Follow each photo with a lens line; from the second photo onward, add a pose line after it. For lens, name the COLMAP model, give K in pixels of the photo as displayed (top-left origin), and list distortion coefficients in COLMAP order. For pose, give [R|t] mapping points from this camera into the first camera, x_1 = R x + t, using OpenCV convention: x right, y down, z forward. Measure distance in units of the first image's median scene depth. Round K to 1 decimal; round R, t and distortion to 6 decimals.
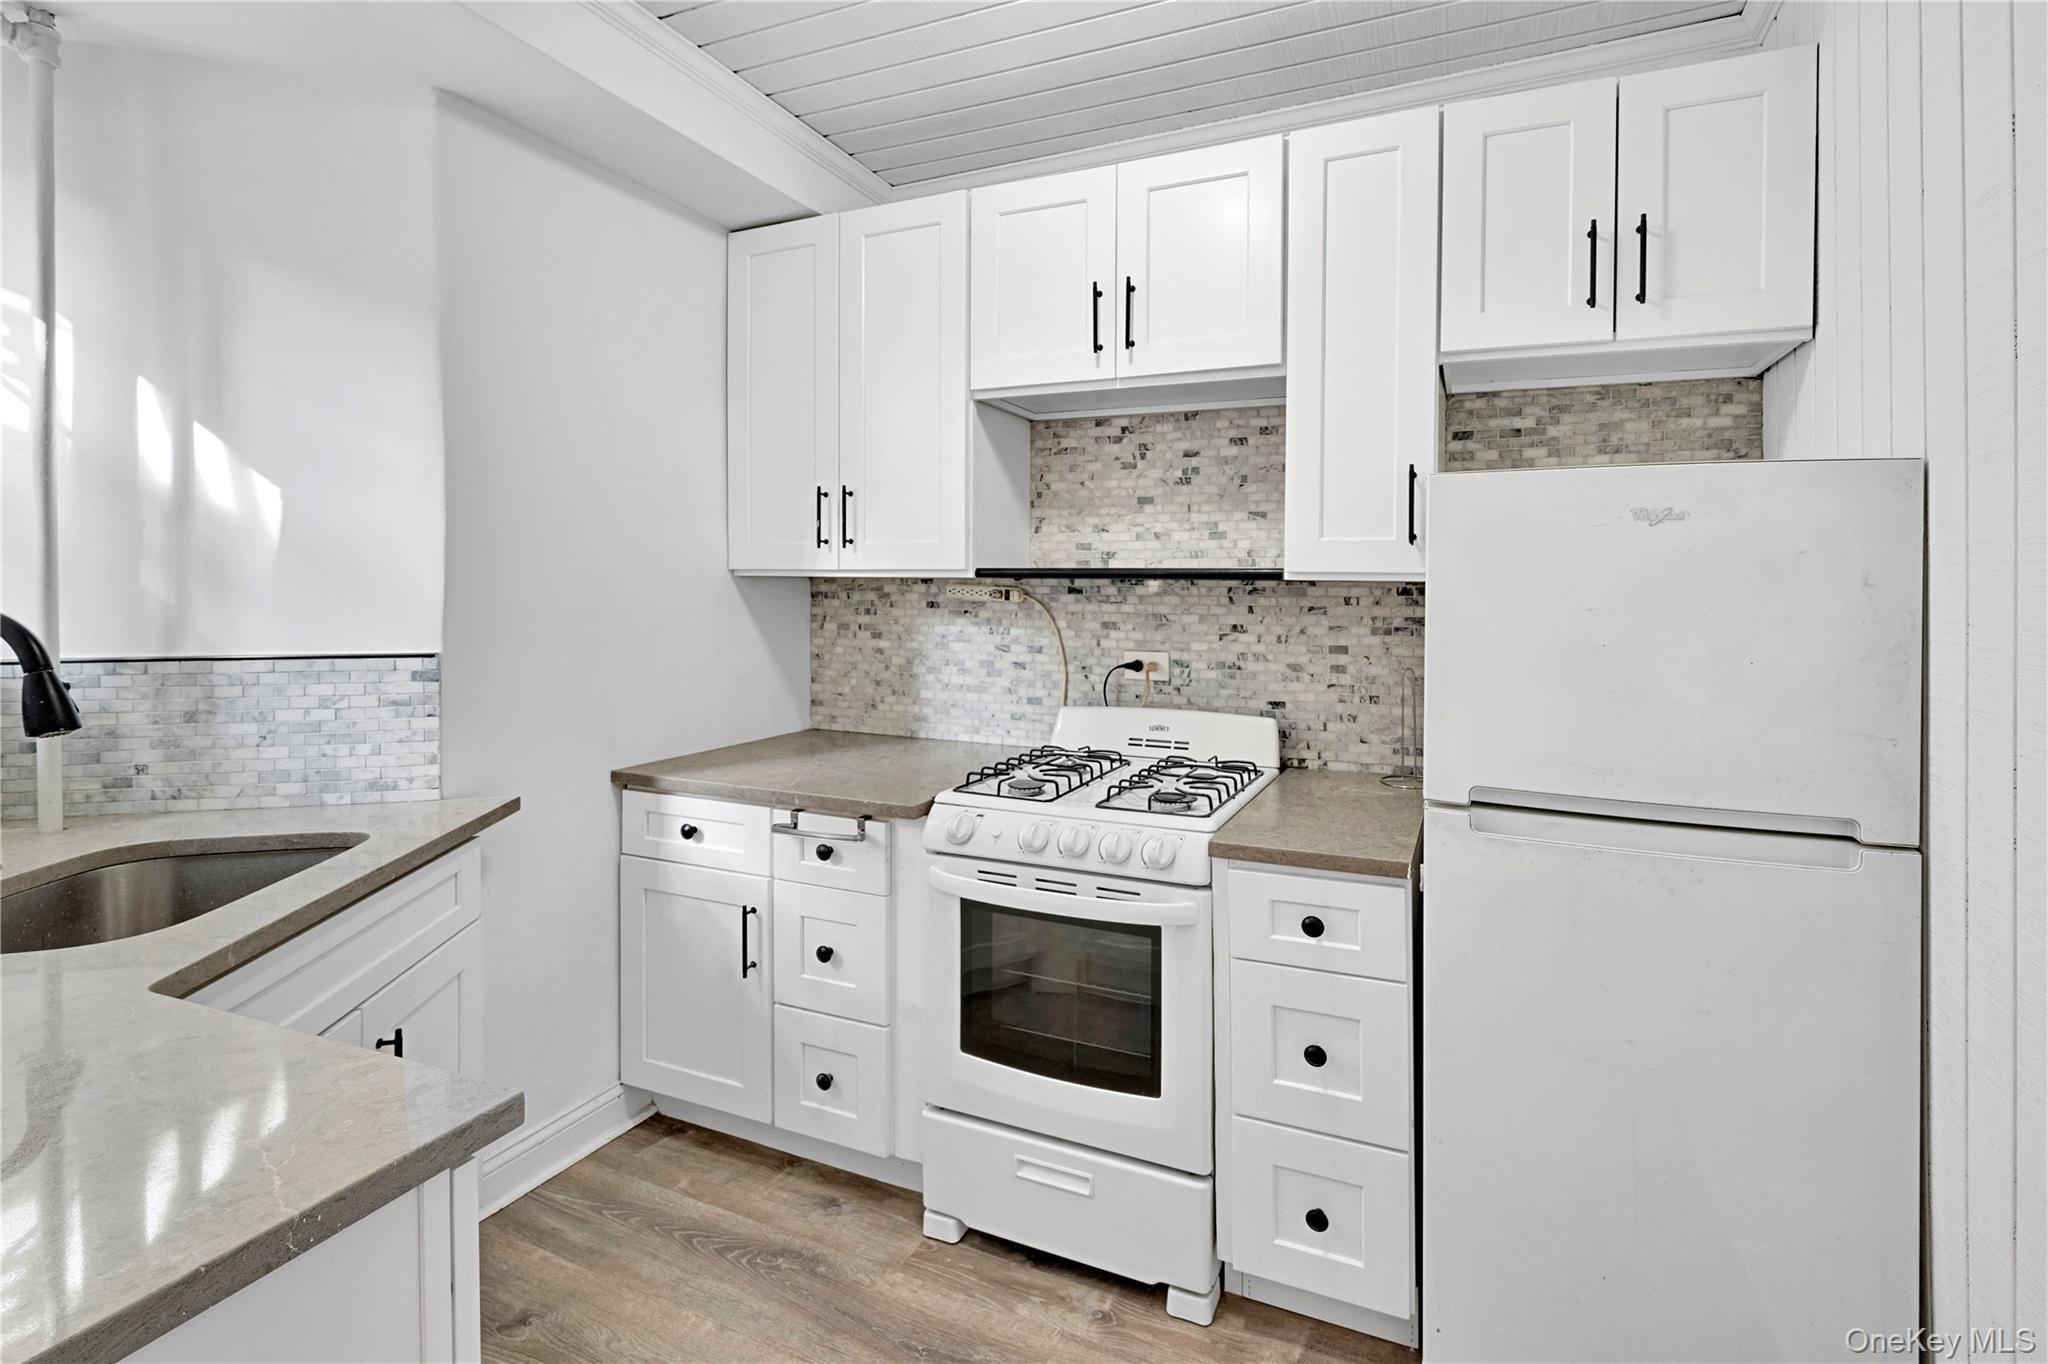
lens RADIAL K [[844.0, 0, 1066.8], [0, 844.0, 600.4], [0, 0, 1]] dist [0.001383, -0.000826]
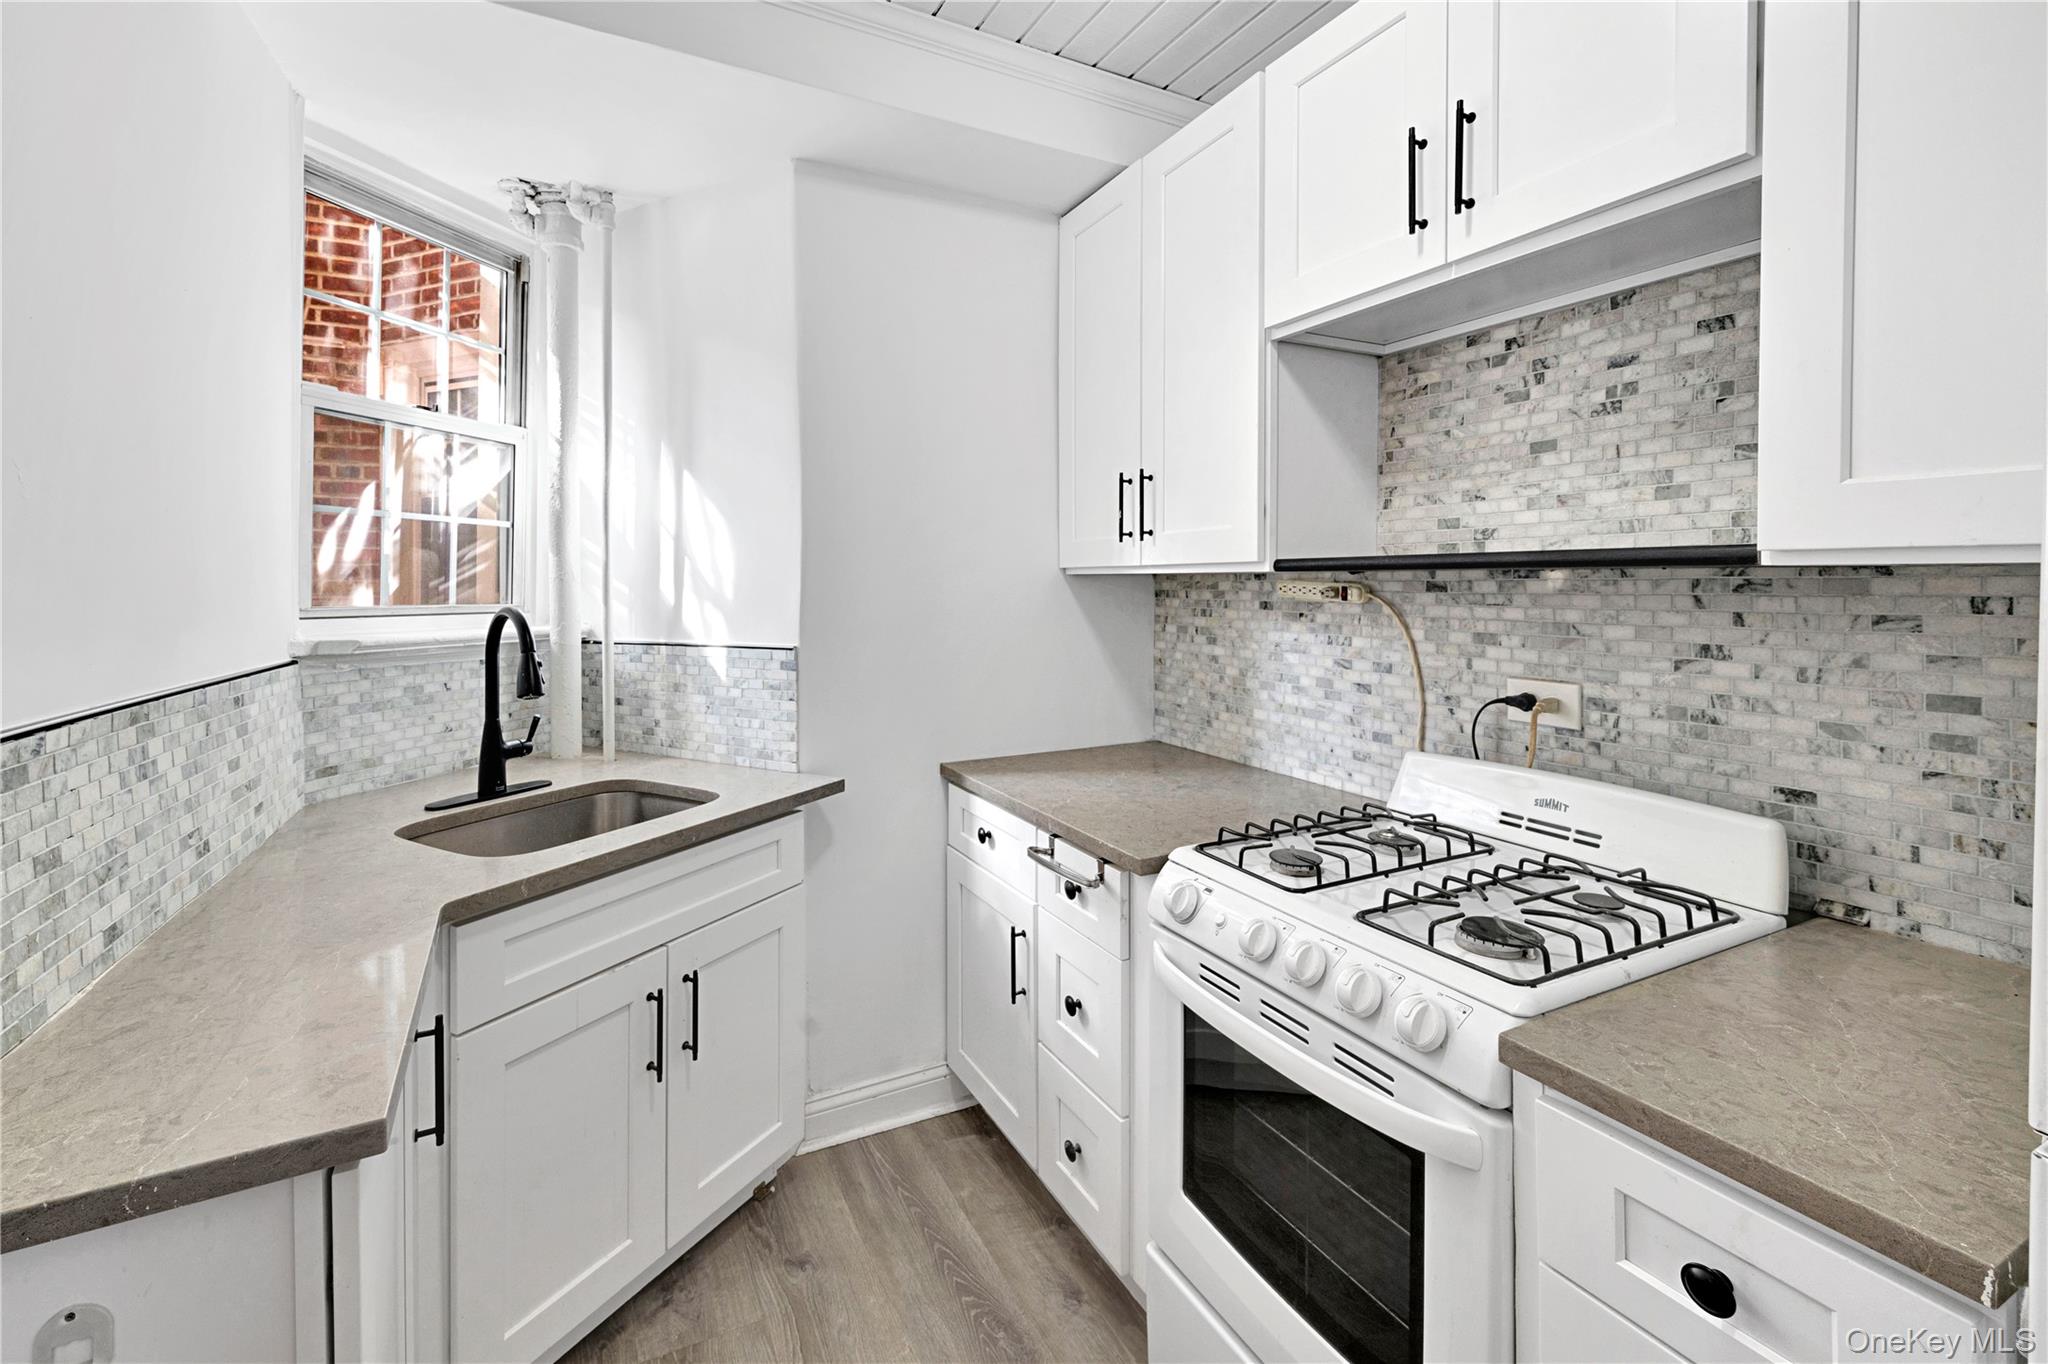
lens RADIAL K [[844.0, 0, 998.1], [0, 844.0, 601.7], [0, 0, 1]] dist [0.001383, -0.000826]
pose [[0.778702, 0.002159, -0.627390, 0.193205], [0.002953, 0.999970, 0.007106, -0.006416], [0.627387, -0.007386, 0.778673, 0.261498]]
